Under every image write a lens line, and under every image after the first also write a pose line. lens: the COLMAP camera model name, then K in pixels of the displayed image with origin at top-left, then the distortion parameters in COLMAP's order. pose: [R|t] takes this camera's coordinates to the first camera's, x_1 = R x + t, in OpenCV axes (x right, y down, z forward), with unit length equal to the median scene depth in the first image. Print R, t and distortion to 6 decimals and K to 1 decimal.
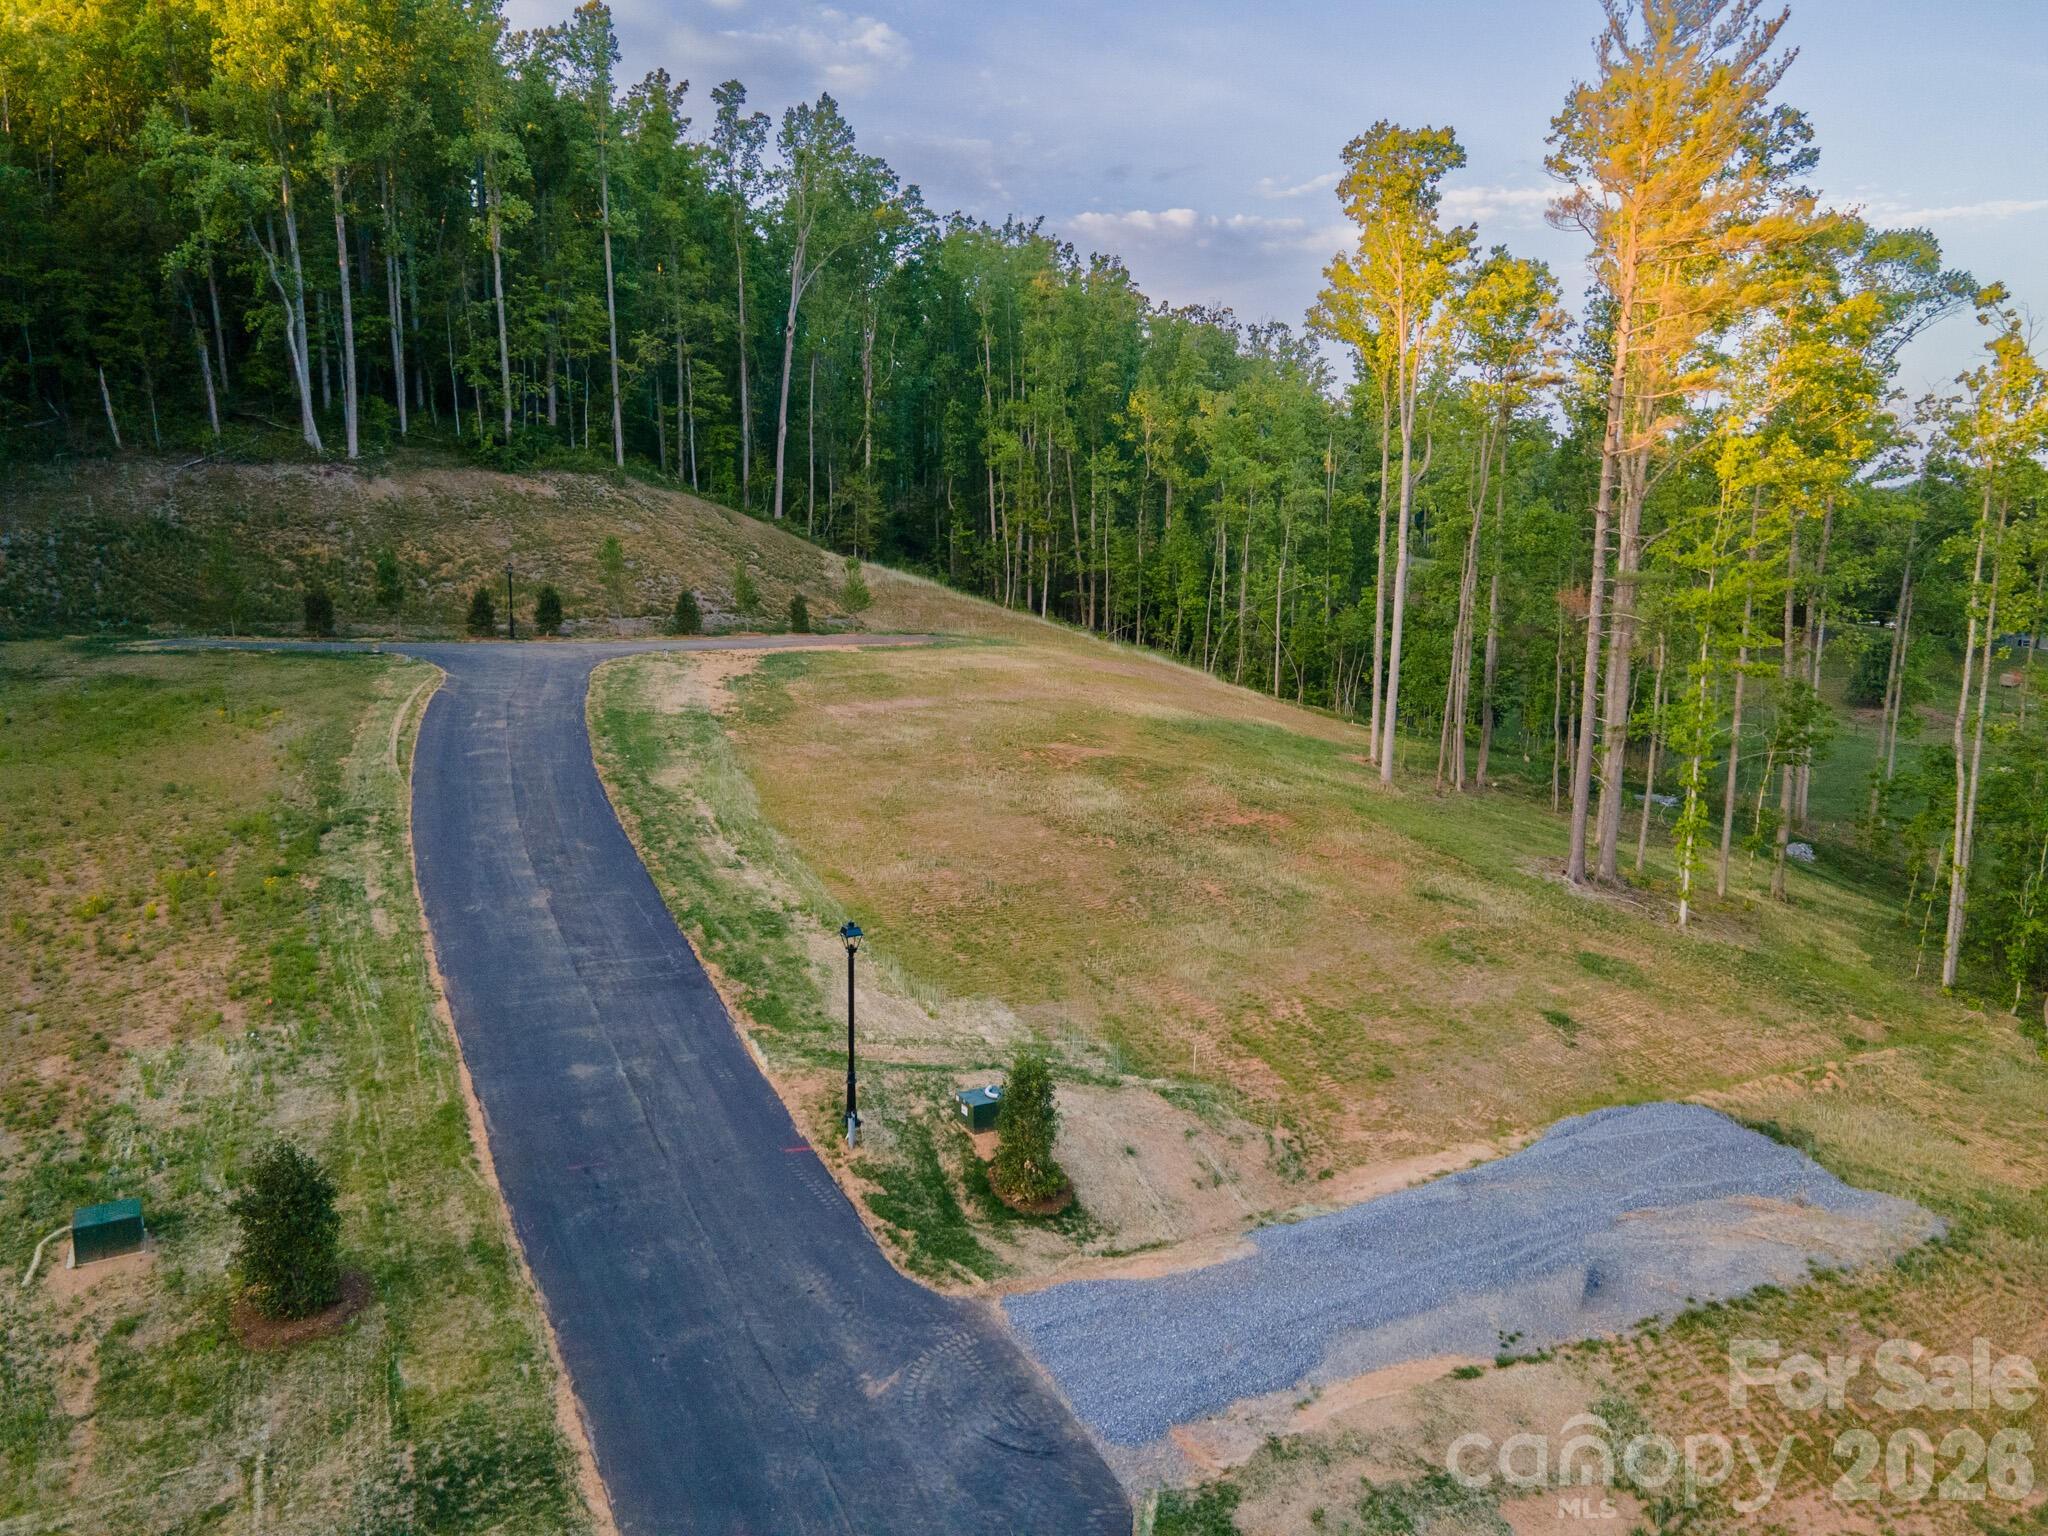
lens RADIAL K [[1502.1, 0, 1024.0], [0, 1502.1, 768.0], [0, 0, 1]] dist [0.013624, 0.060568]
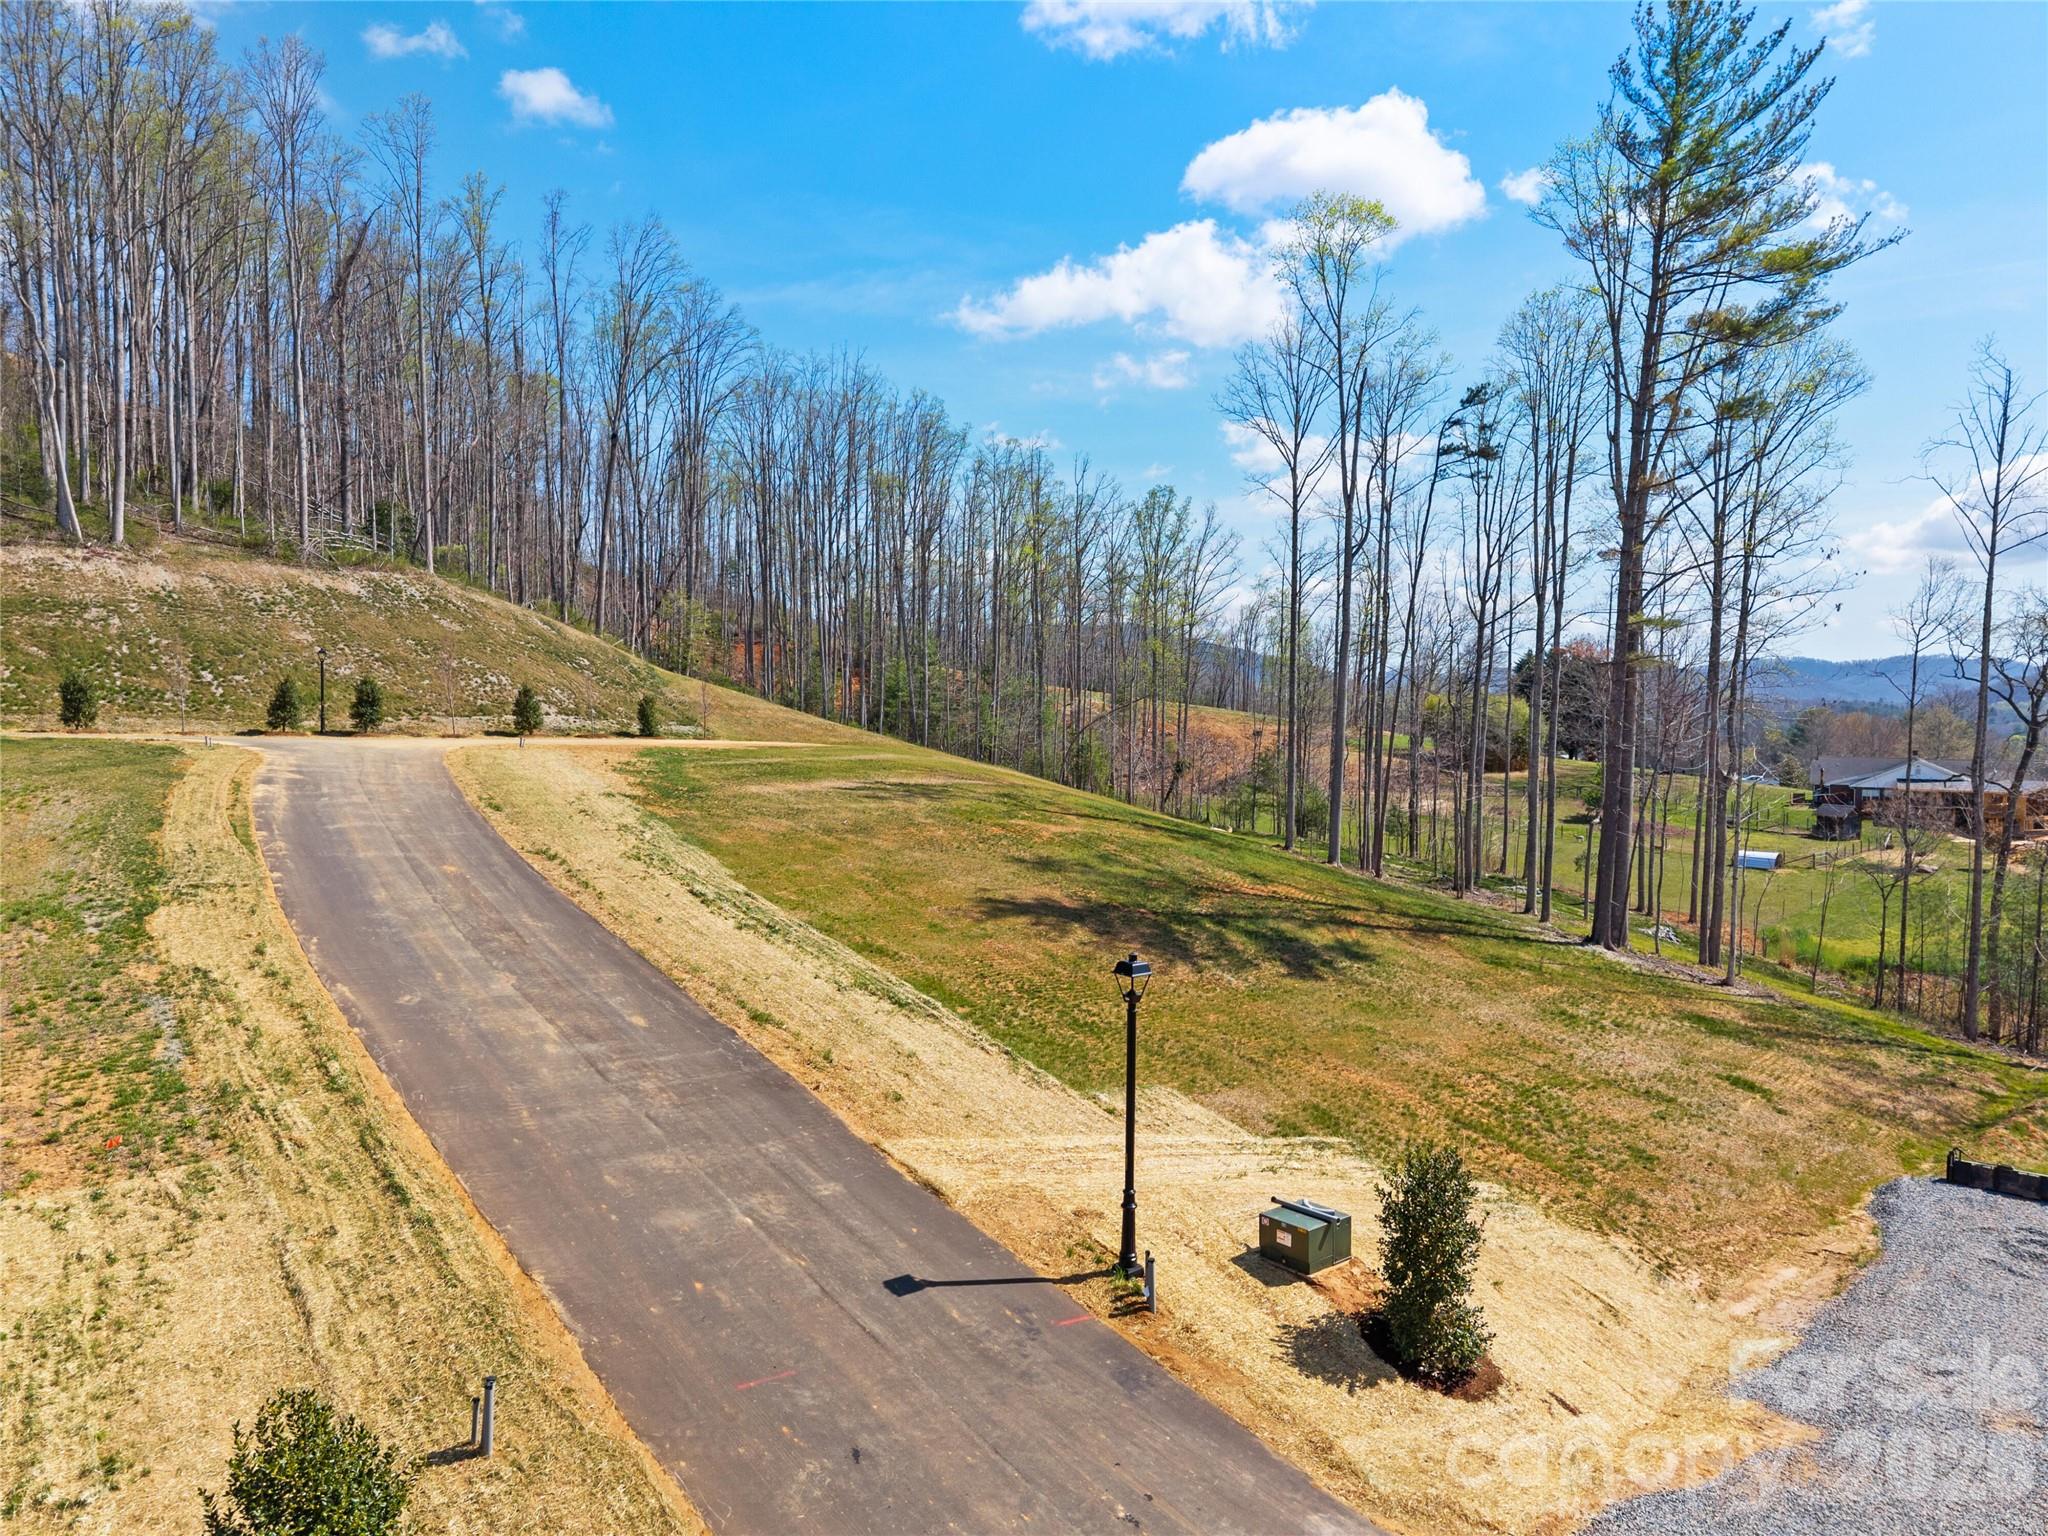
lens RADIAL K [[1376.2, 0, 1029.4], [0, 1376.2, 771.3], [0, 0, 1]] dist [0.003966, -0.003195]
pose [[0.979423, -0.007509, 0.201680, -0.093196], [0.029358, 0.993979, -0.105565, 0.028189], [-0.199673, 0.109314, 0.973746, 0.137814]]
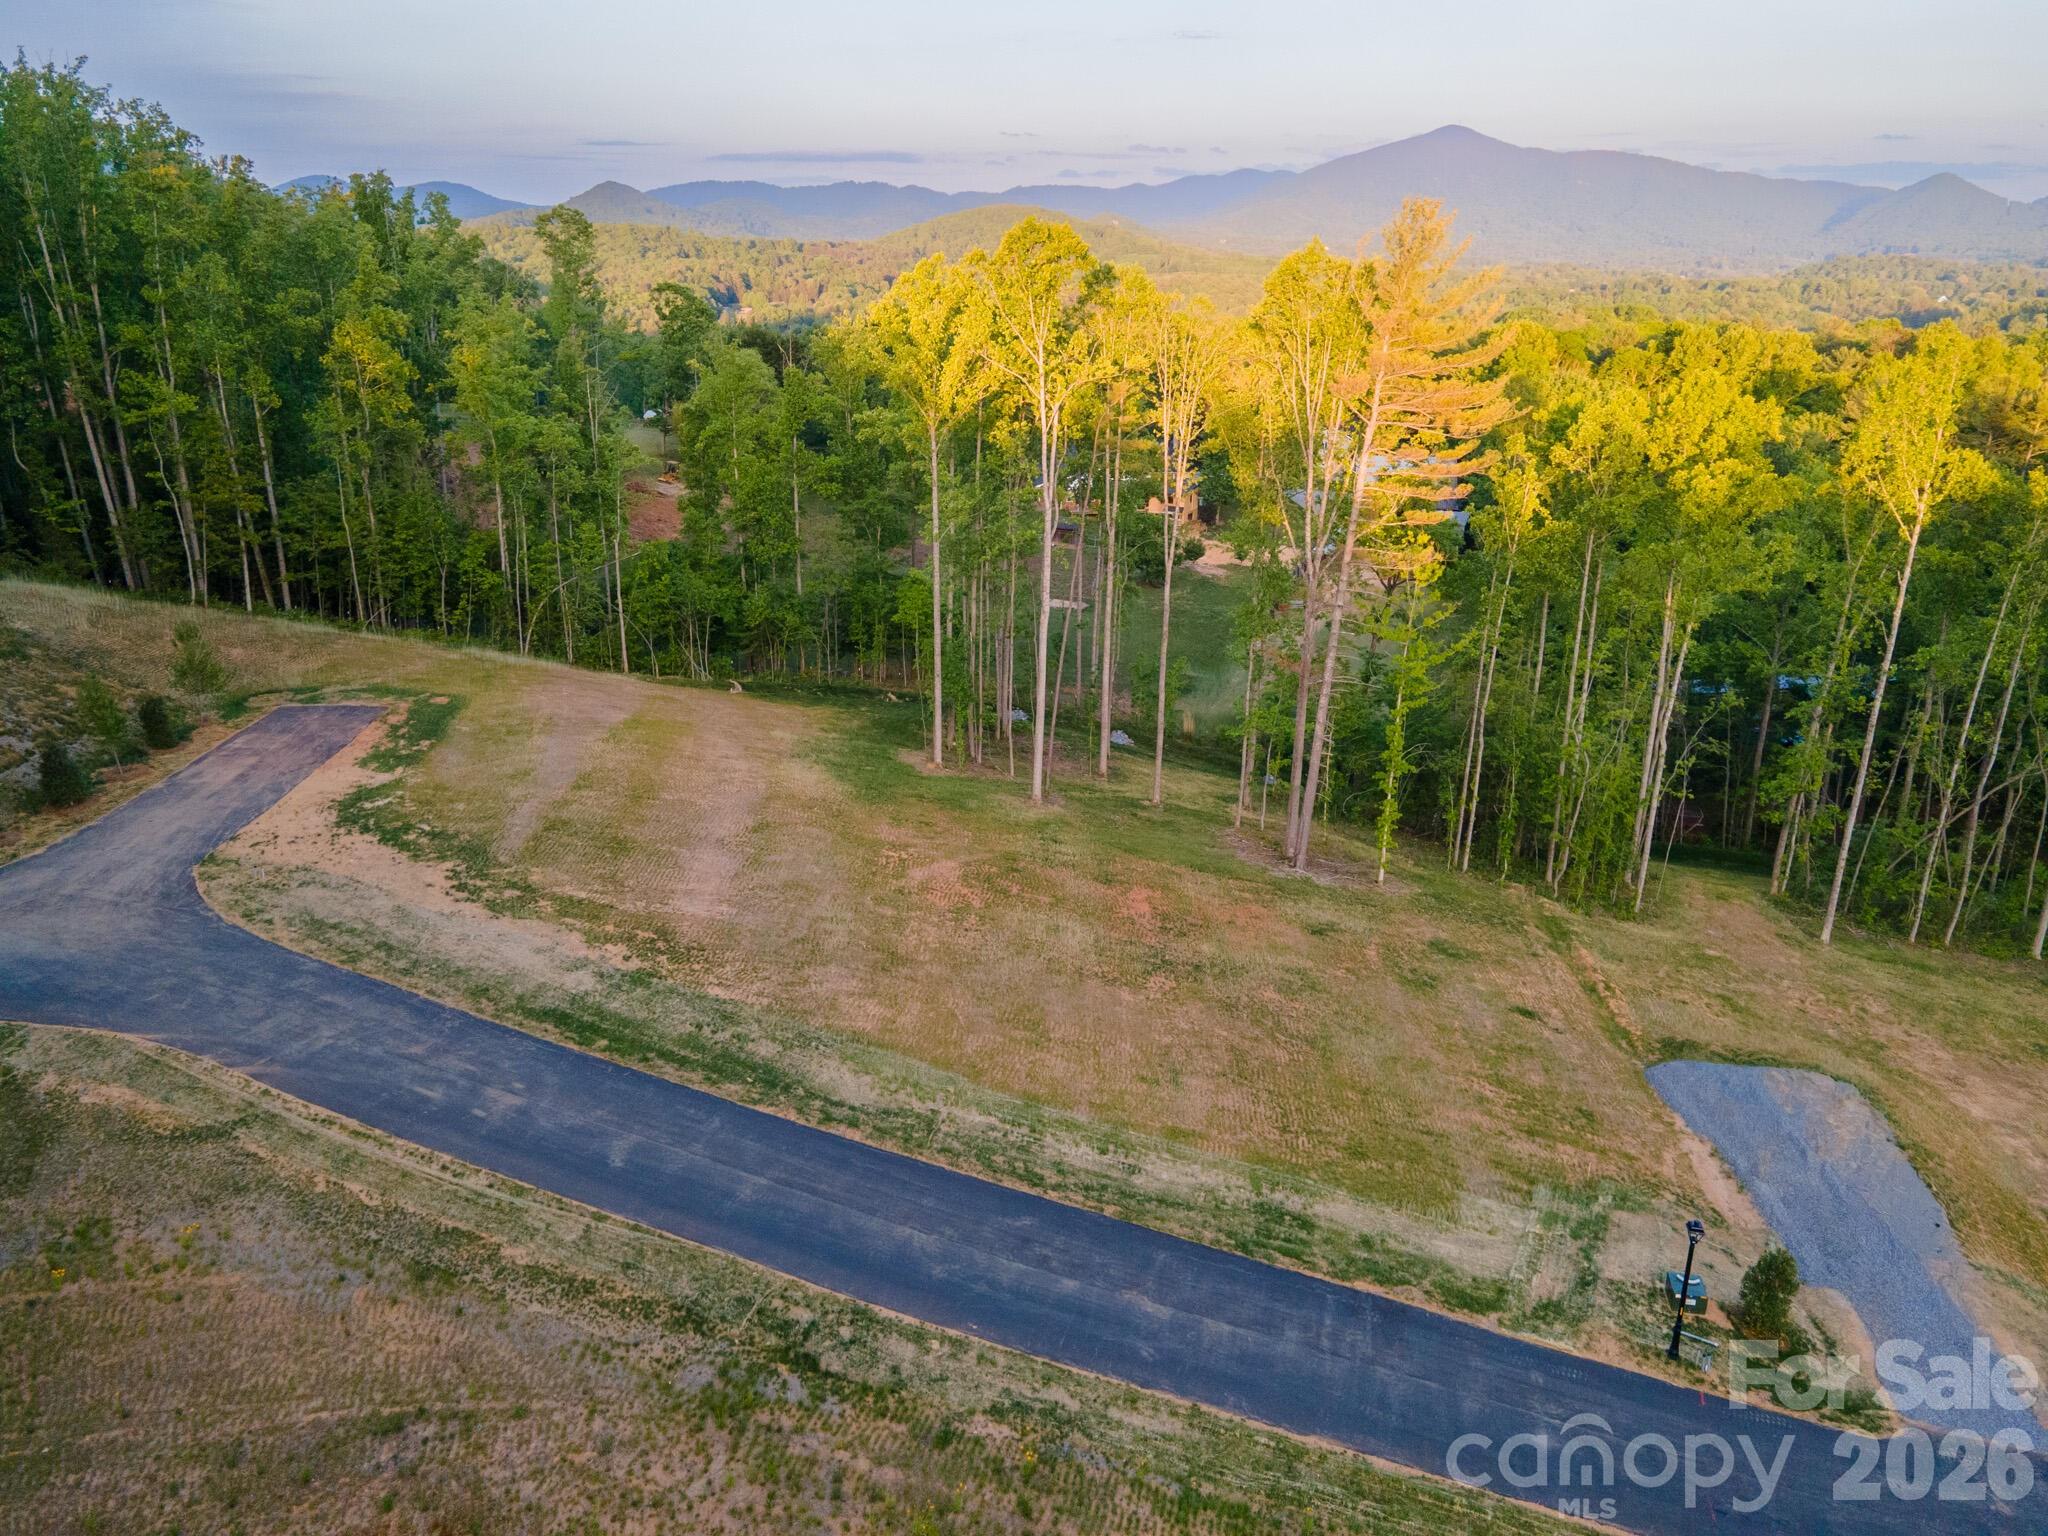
lens RADIAL K [[1501.5, 0, 1028.1], [0, 1501.5, 750.9], [0, 0, 1]] dist [0.012585, 0.059440]
pose [[0.631004, -0.251055, 0.734034, -0.442485], [0.114755, 0.965986, 0.231740, -0.217898], [-0.767245, -0.061994, 0.638350, 0.209903]]
